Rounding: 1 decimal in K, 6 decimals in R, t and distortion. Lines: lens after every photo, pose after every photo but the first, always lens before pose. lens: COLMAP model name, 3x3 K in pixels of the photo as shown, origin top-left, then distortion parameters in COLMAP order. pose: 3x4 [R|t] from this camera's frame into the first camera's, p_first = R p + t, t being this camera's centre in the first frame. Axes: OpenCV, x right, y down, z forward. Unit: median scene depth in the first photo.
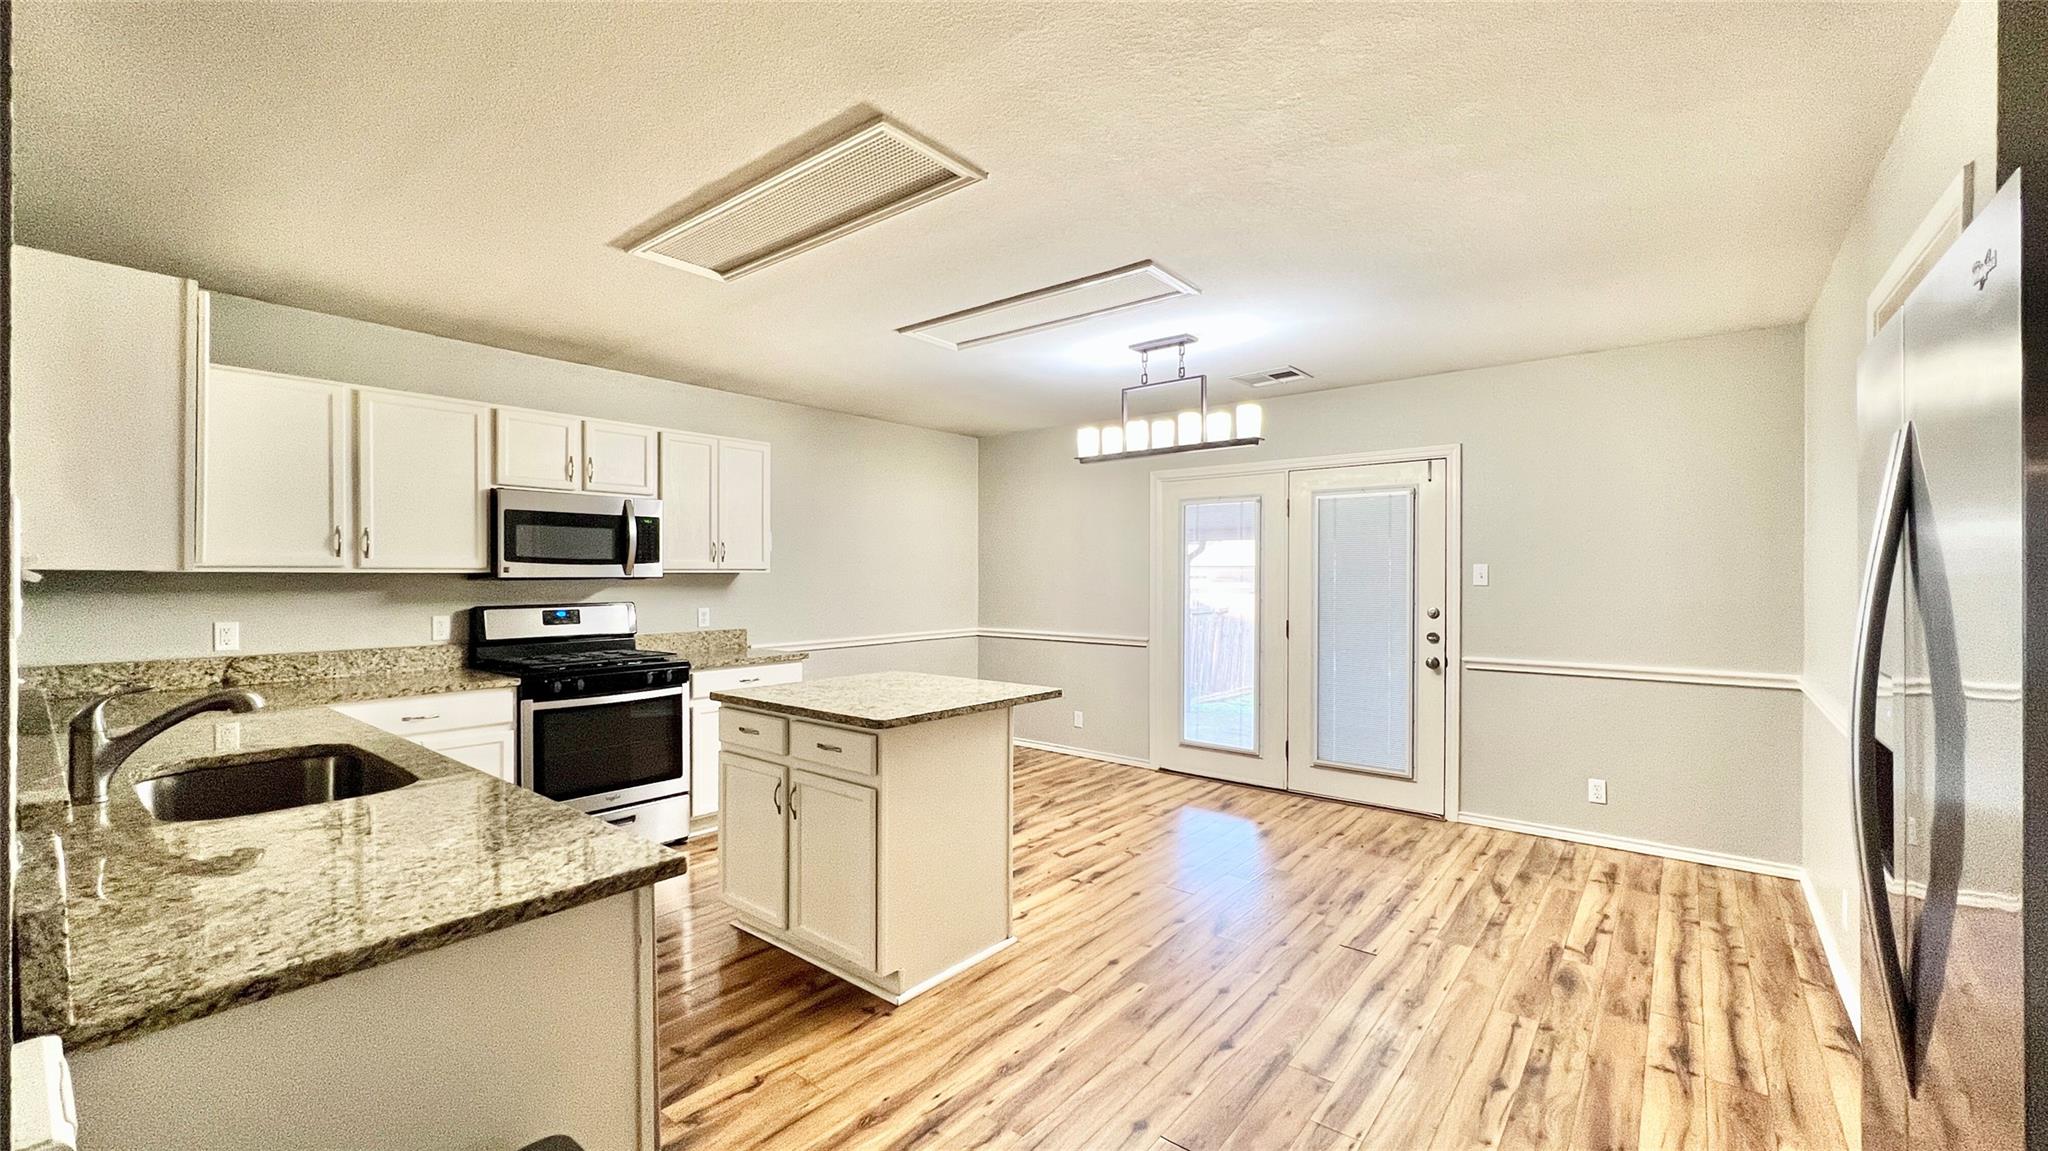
lens RADIAL K [[819.9, 0, 1024.4], [0, 819.9, 575.7], [0, 0, 1]] dist [-0.001373, -0.000162]
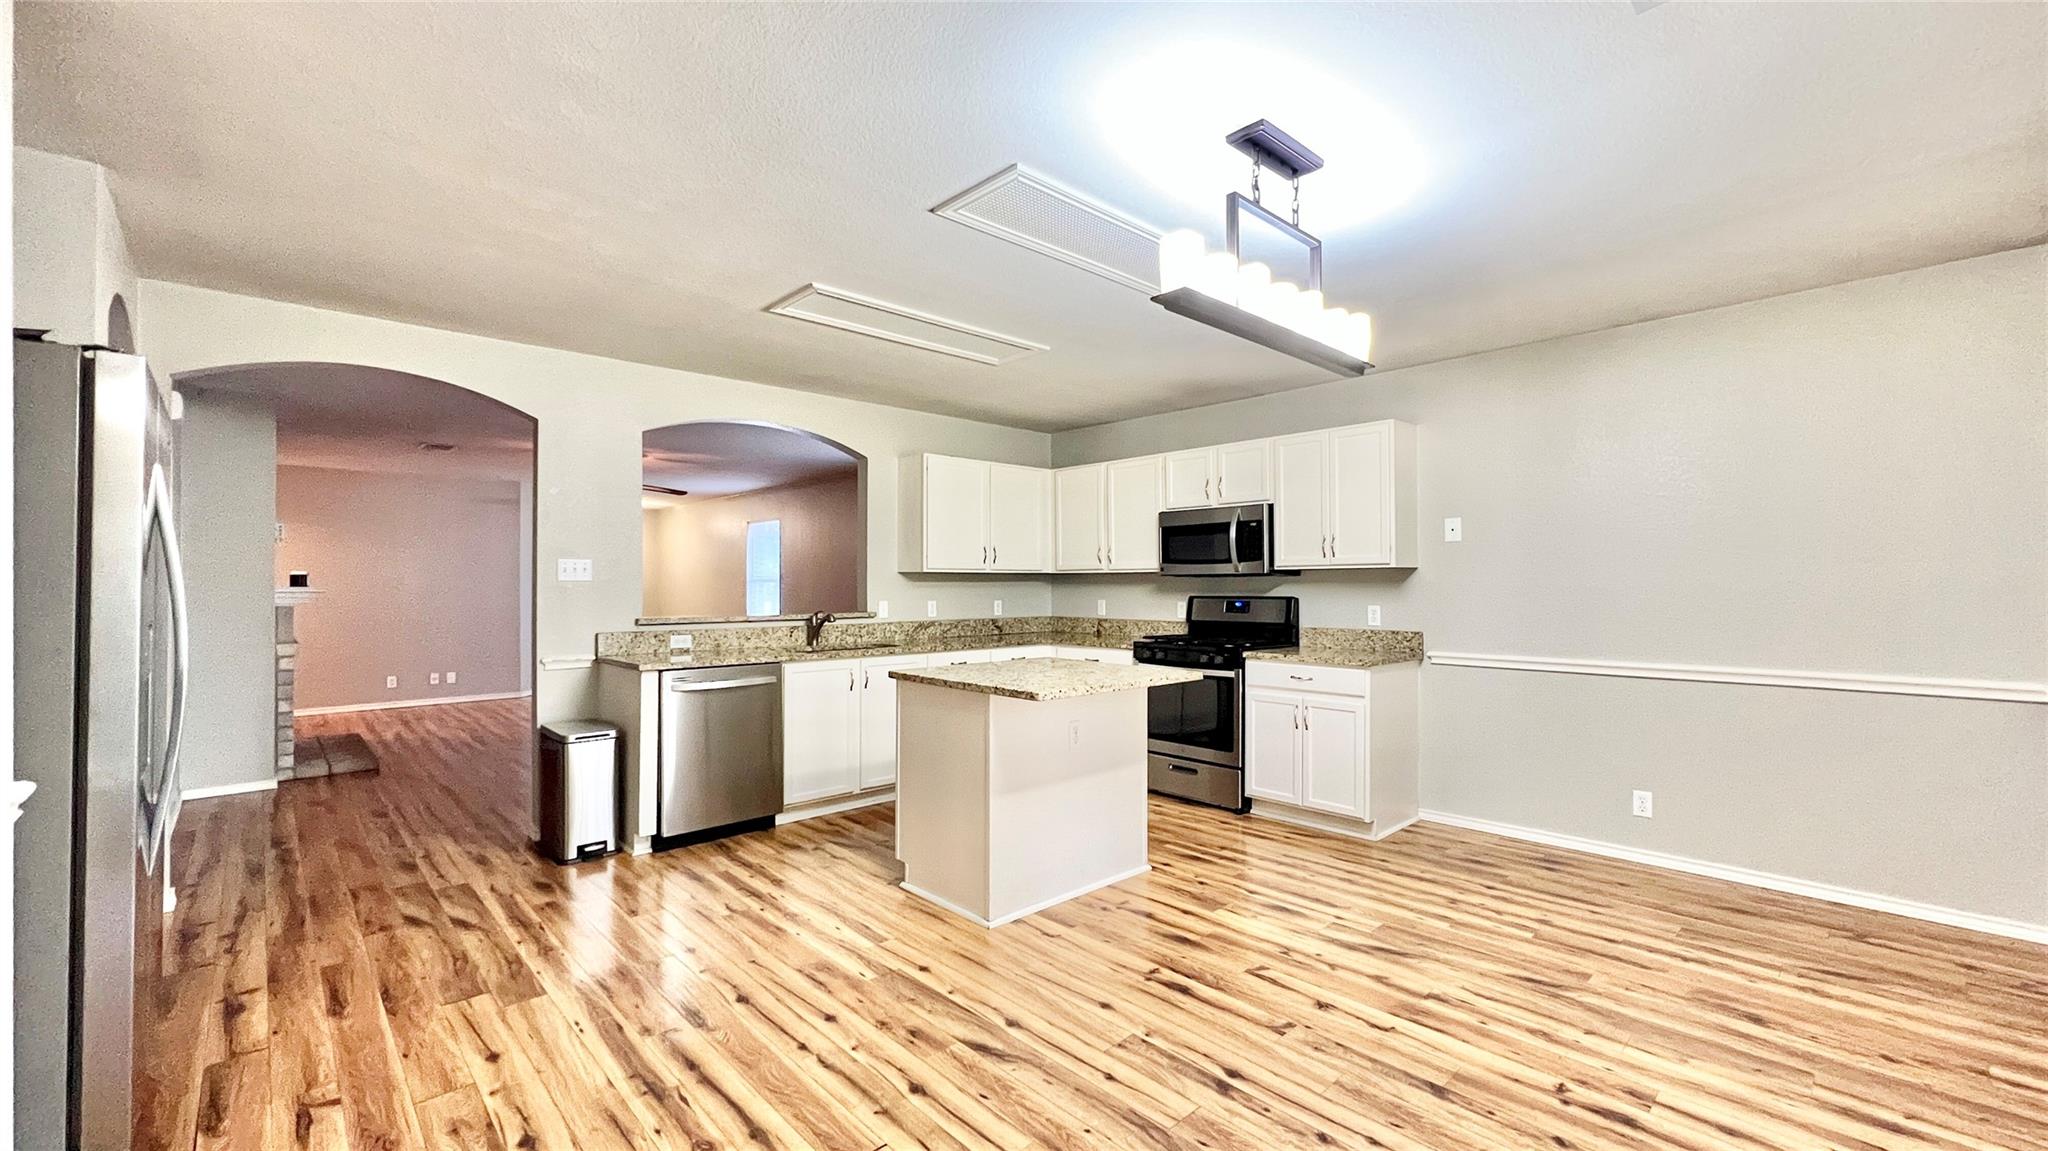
lens RADIAL K [[819.9, 0, 1023.7], [0, 819.9, 576.5], [0, 0, 1]] dist [-0.001373, -0.000162]
pose [[-0.135789, -0.009652, -0.990691, 0.791442], [-0.000446, 0.999953, -0.009681, 0.018685], [0.990738, -0.000872, -0.135787, 0.945905]]
